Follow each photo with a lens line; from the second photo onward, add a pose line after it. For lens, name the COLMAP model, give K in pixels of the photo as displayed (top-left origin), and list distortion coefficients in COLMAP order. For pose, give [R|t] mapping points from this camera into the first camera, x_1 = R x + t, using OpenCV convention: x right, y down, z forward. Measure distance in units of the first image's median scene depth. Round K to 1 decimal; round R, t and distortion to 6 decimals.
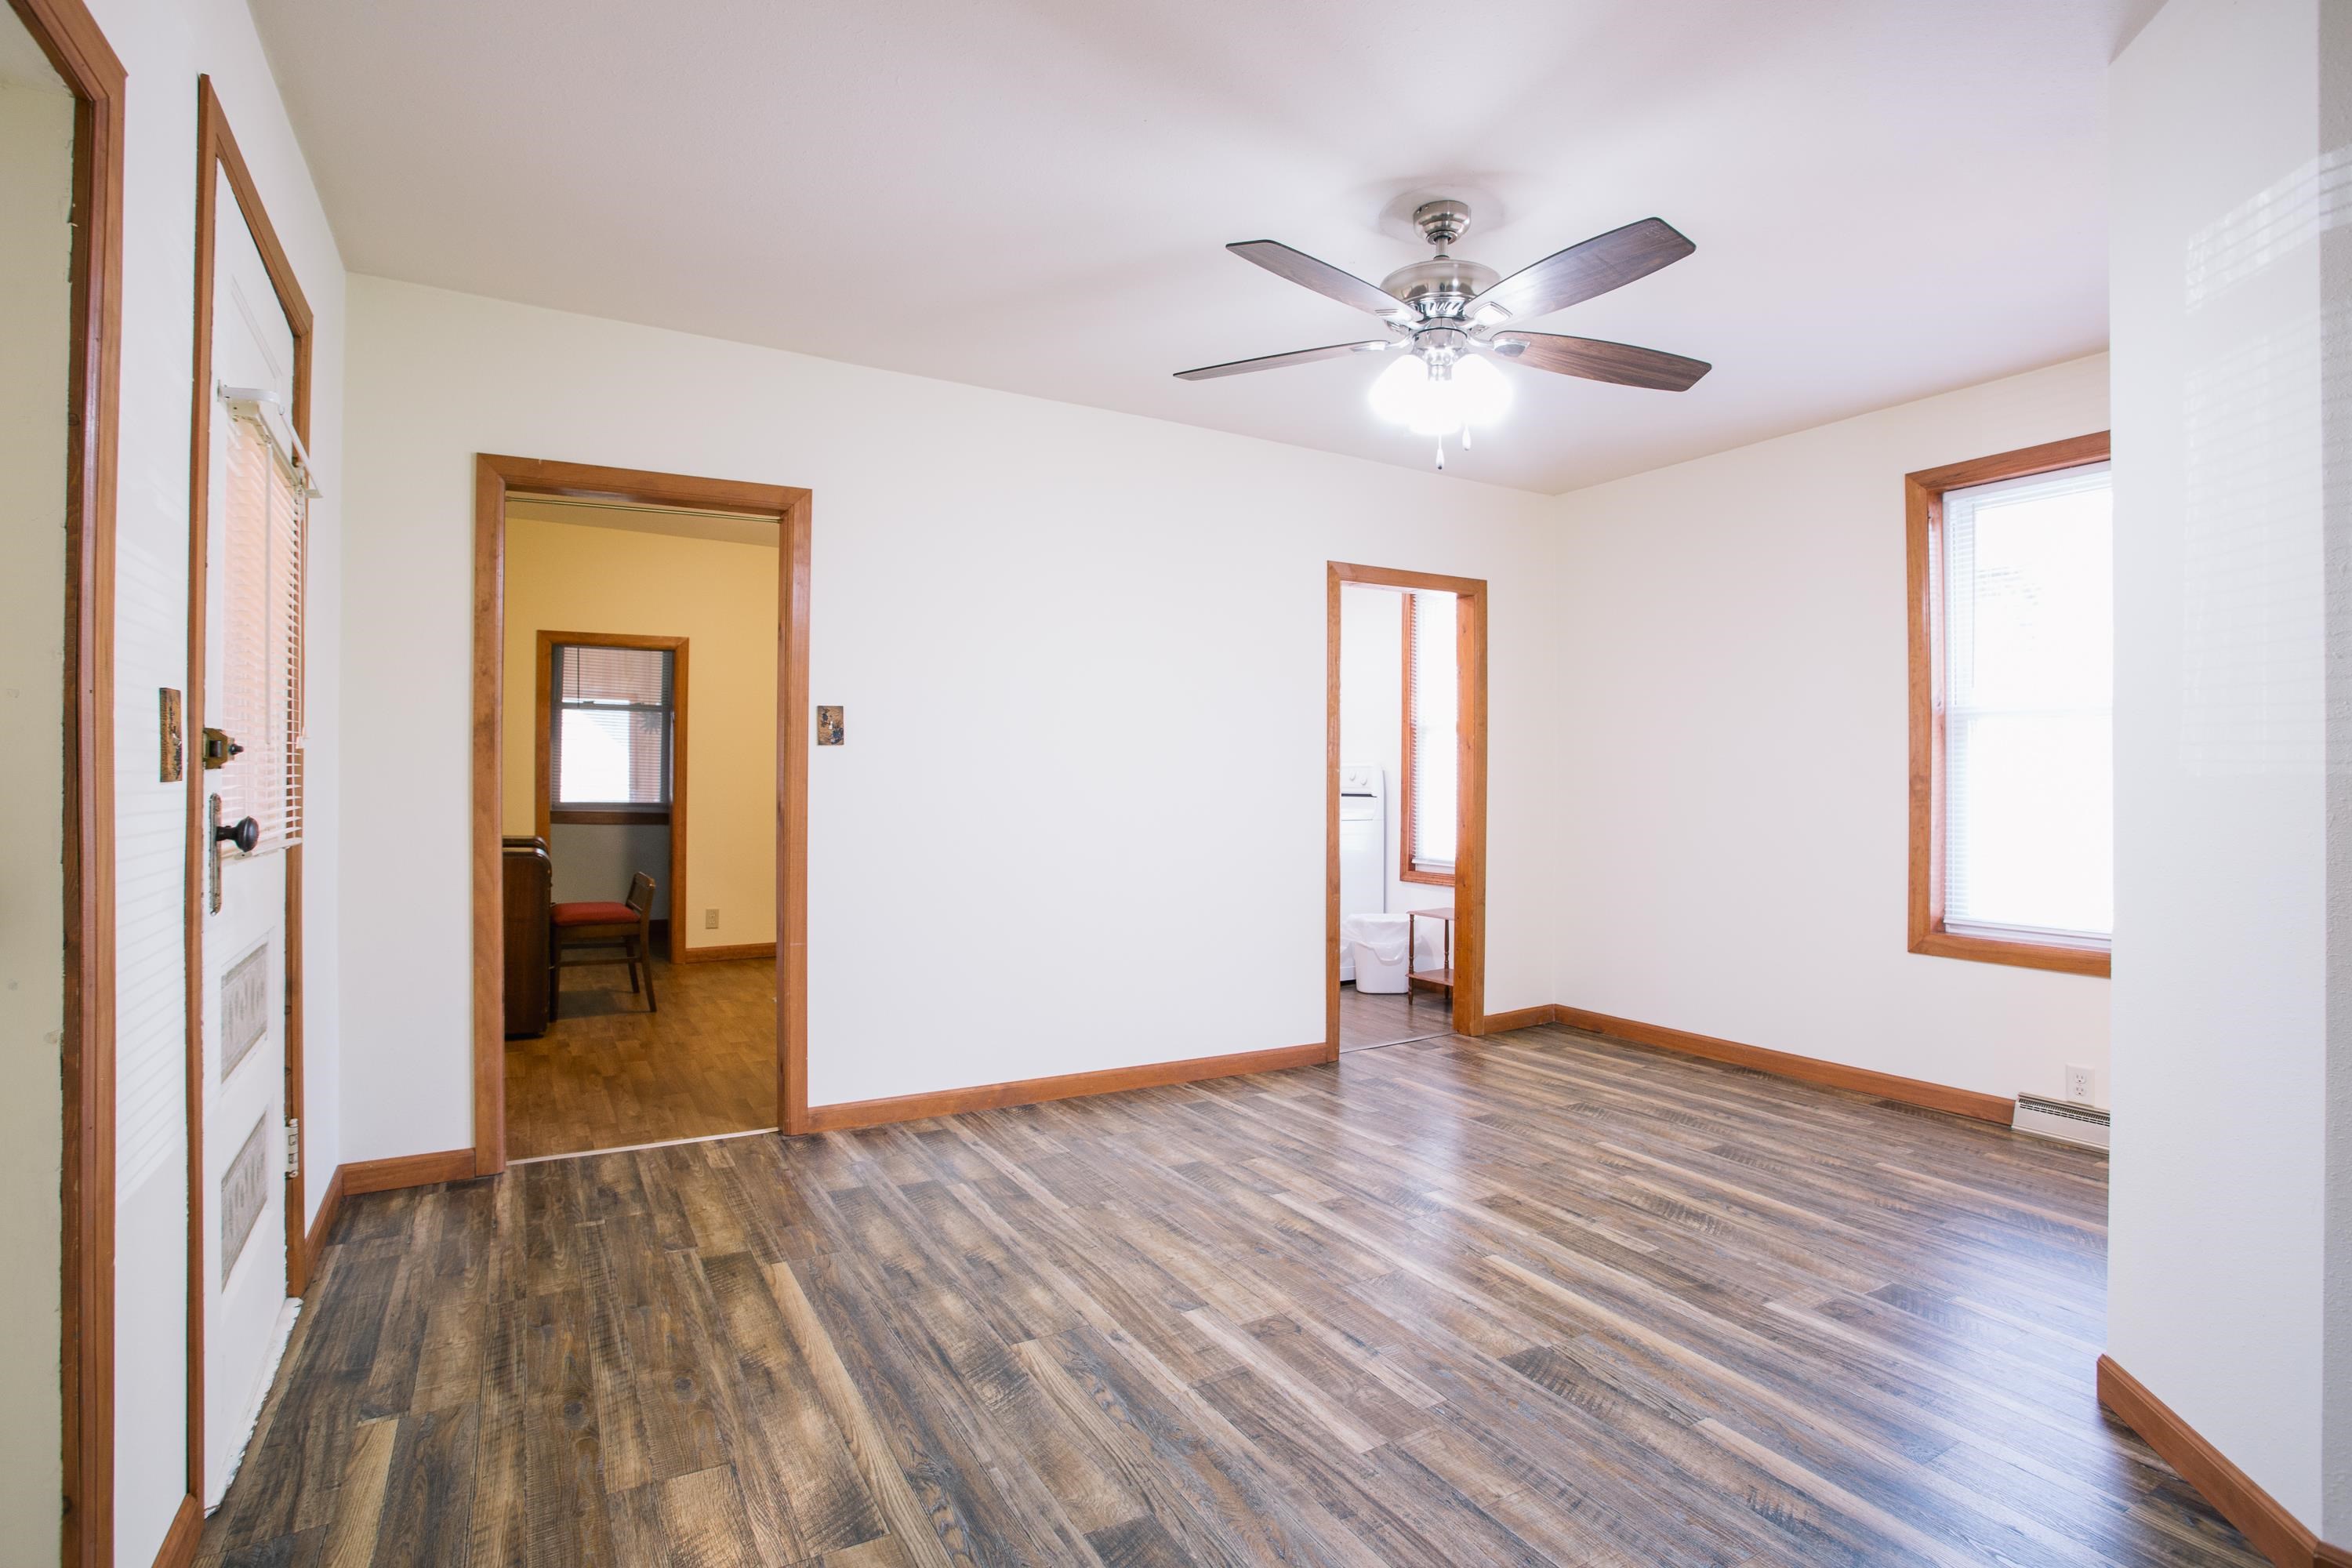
lens RADIAL K [[1142.1, 0, 1214.9], [0, 1142.1, 770.9], [0, 0, 1]] dist [-0.016857, -0.000056]
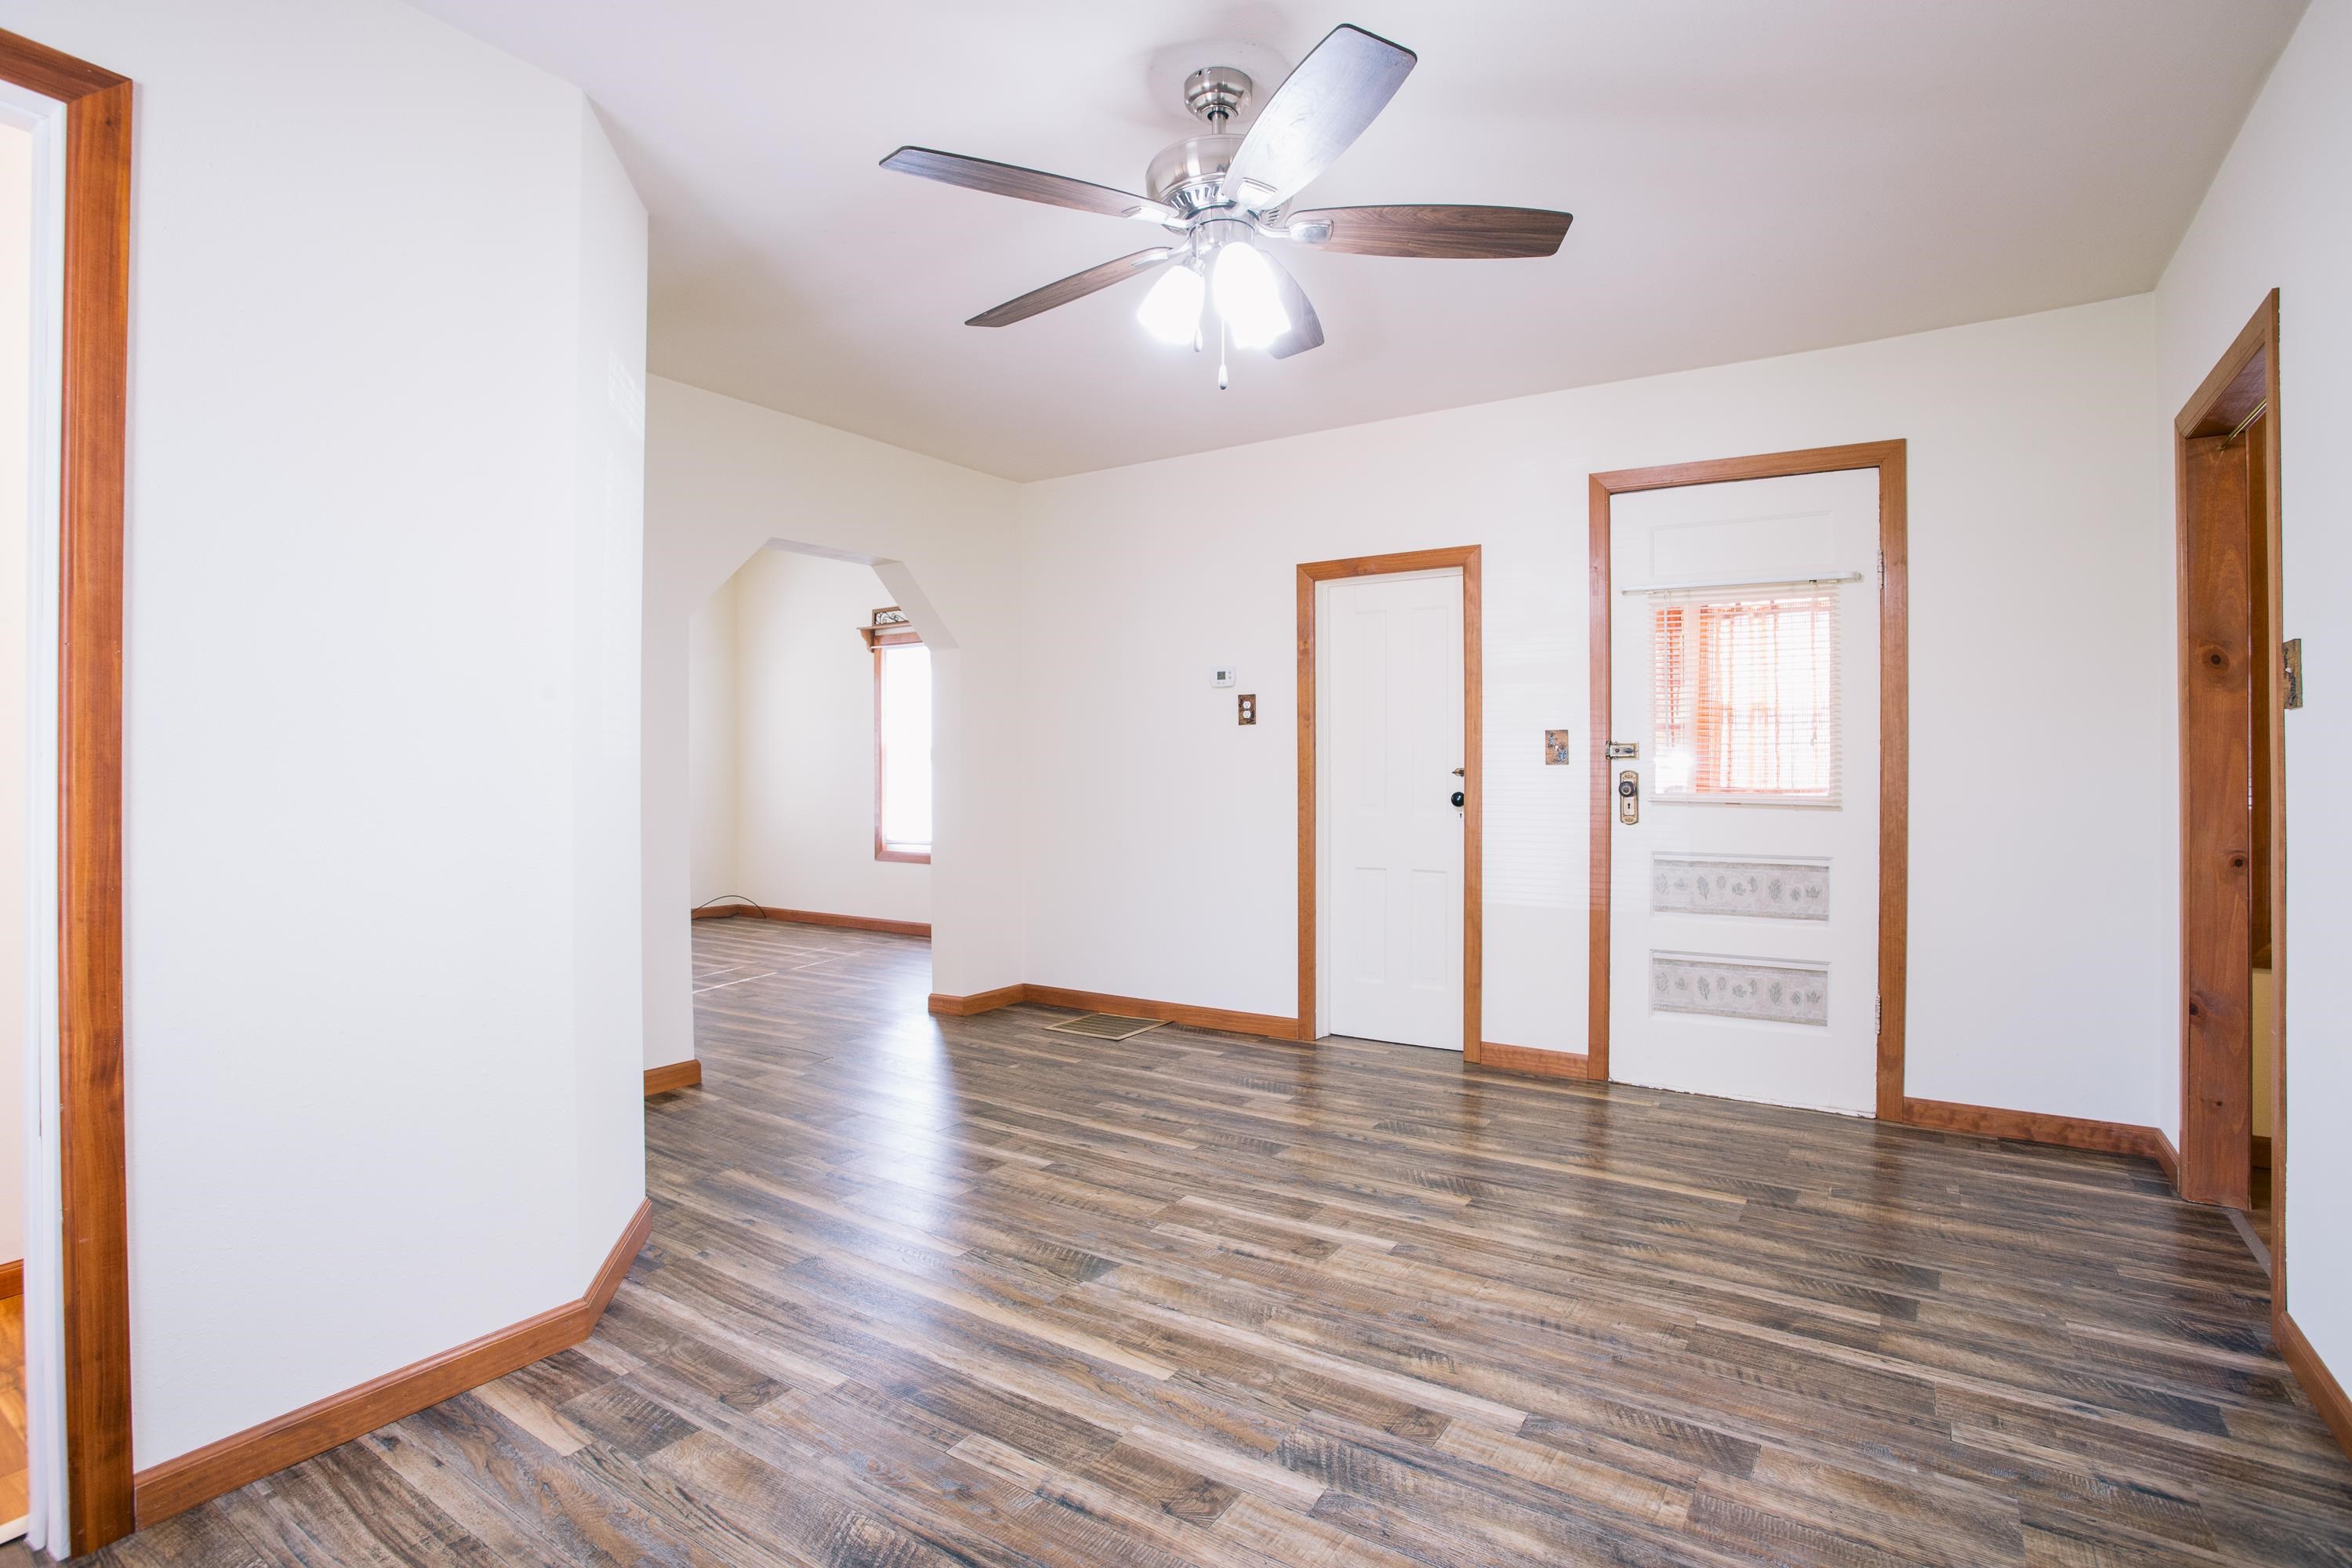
lens RADIAL K [[1142.1, 0, 1214.9], [0, 1142.1, 770.9], [0, 0, 1]] dist [-0.016857, -0.000056]
pose [[-0.894618, -0.005080, -0.446802, 0.589940], [-0.004027, 0.999986, -0.003307, 0.016875], [0.446813, -0.001159, -0.894627, 1.790533]]
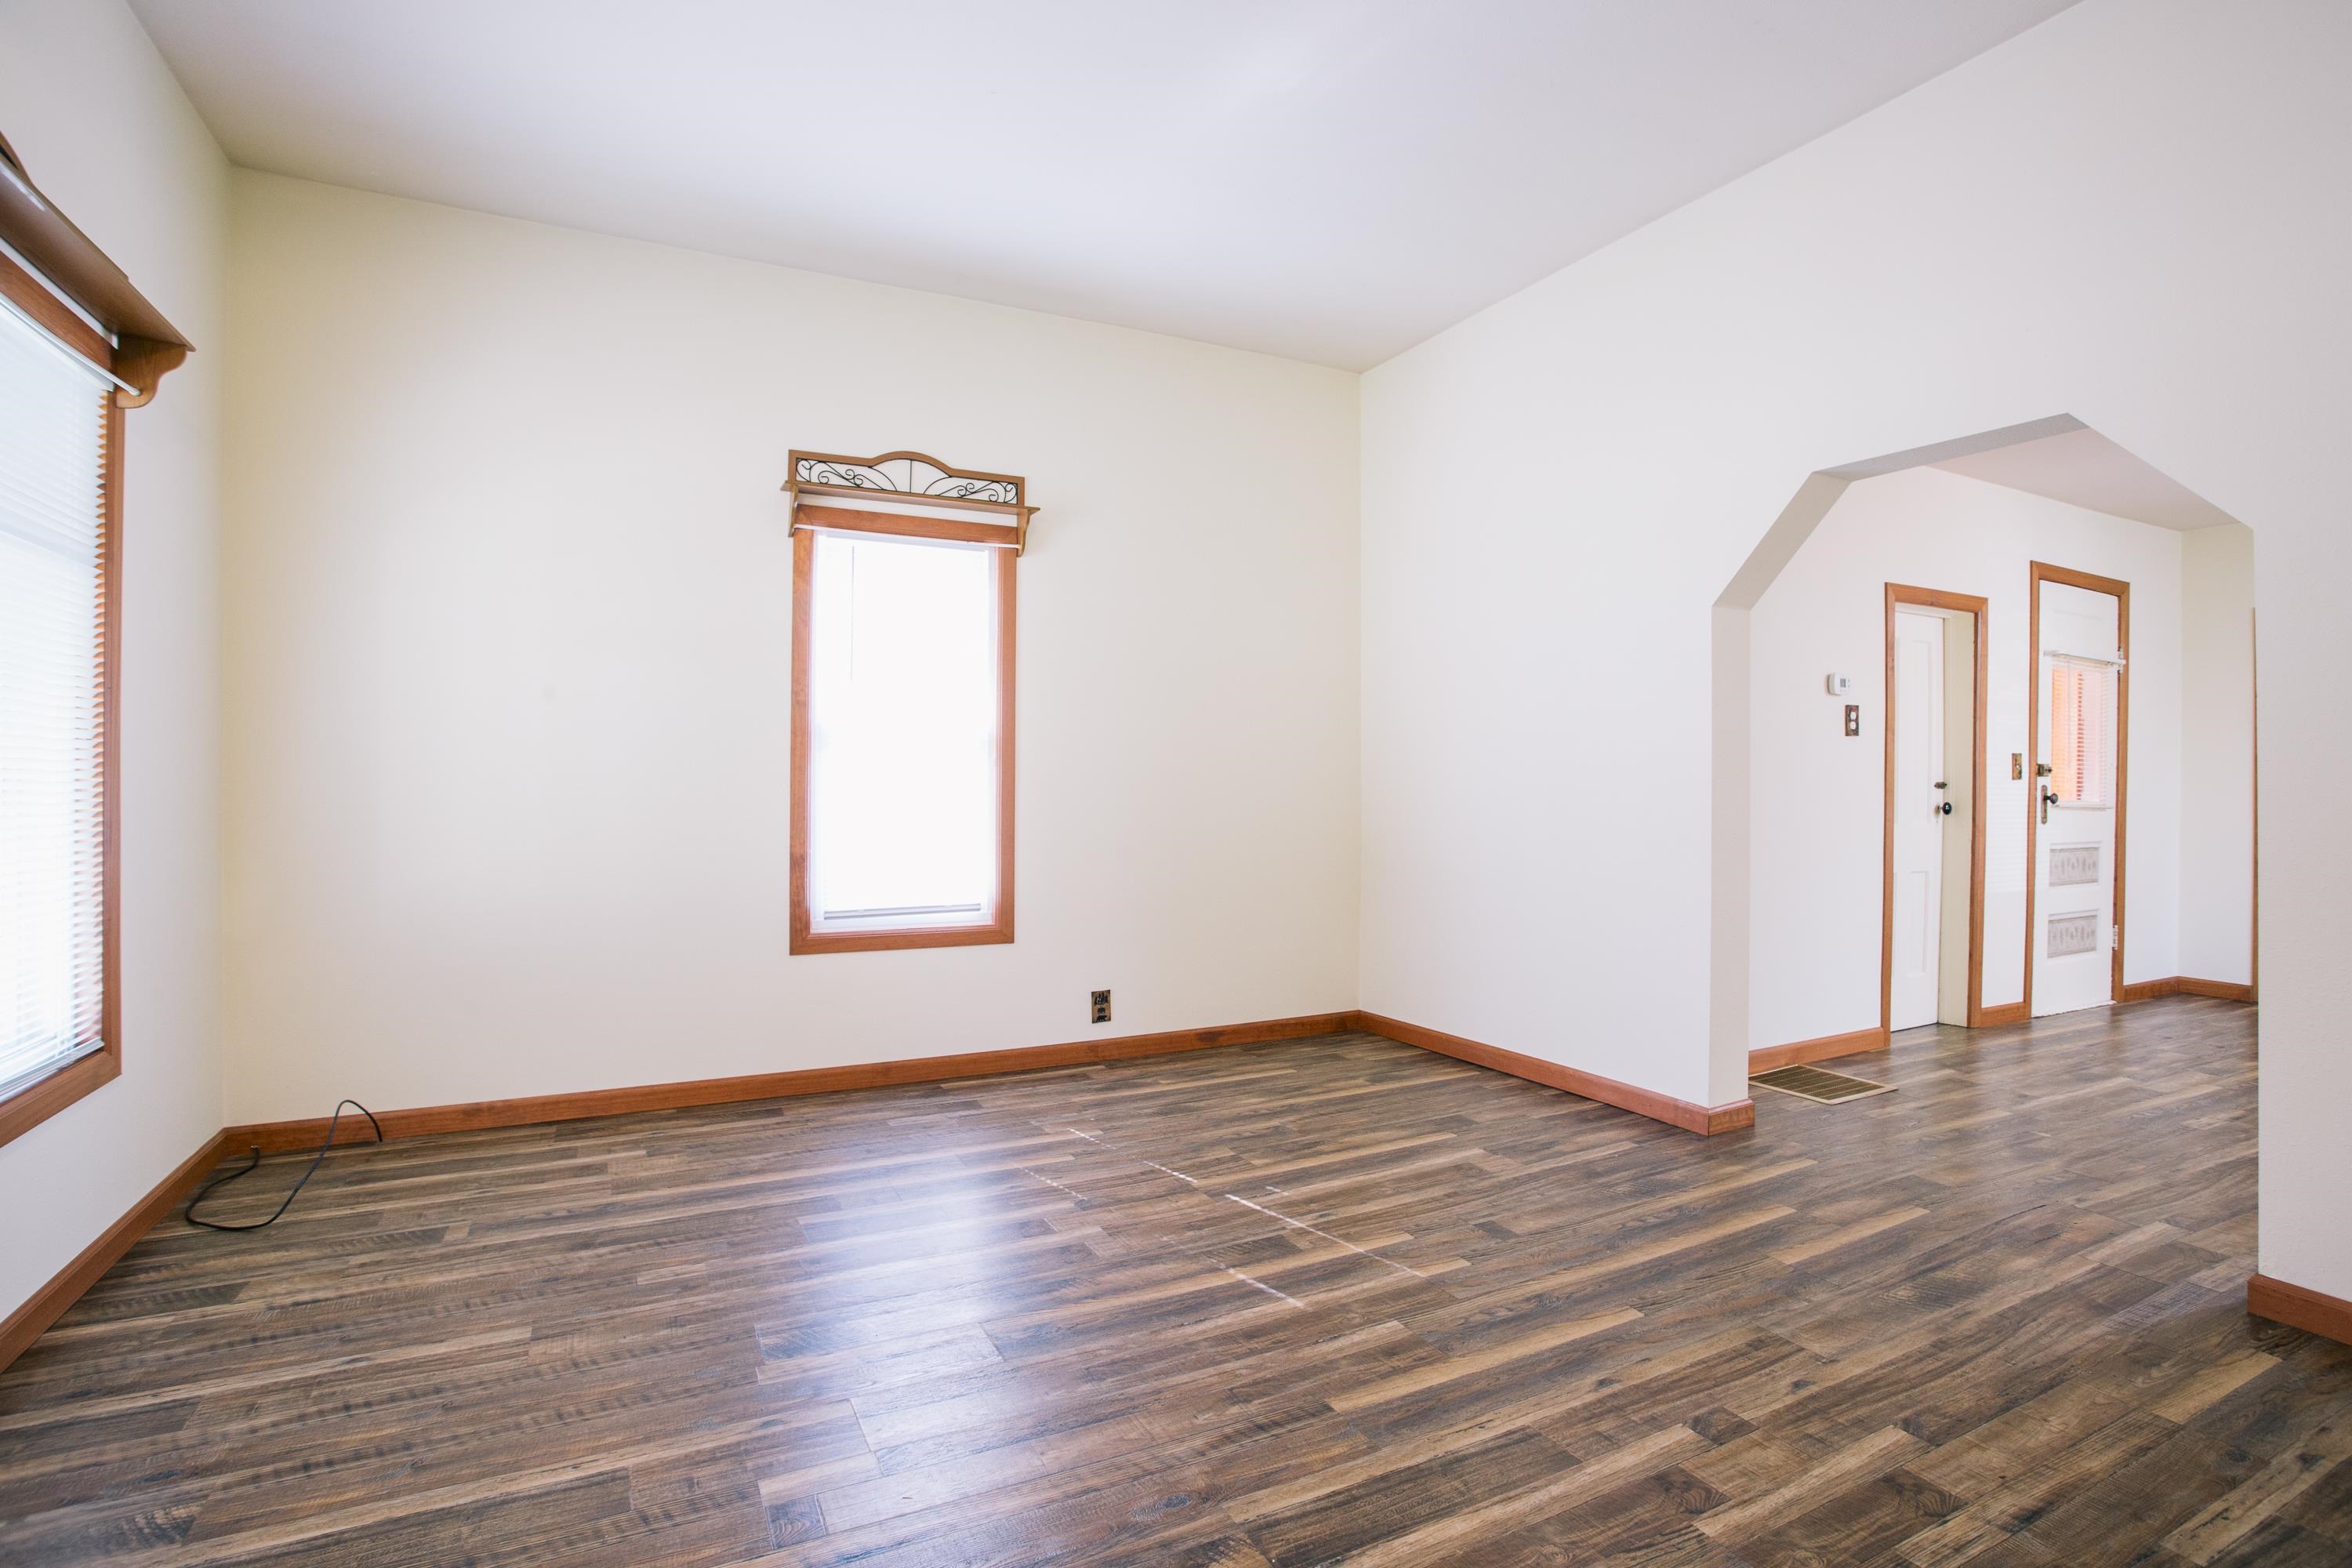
lens RADIAL K [[1142.1, 0, 1214.9], [0, 1142.1, 770.9], [0, 0, 1]] dist [-0.016857, -0.000056]
pose [[-0.051533, -0.009295, -0.998628, 0.623144], [-0.009670, 0.999914, -0.008808, 0.016831], [0.998624, 0.009202, -0.051619, 1.702850]]
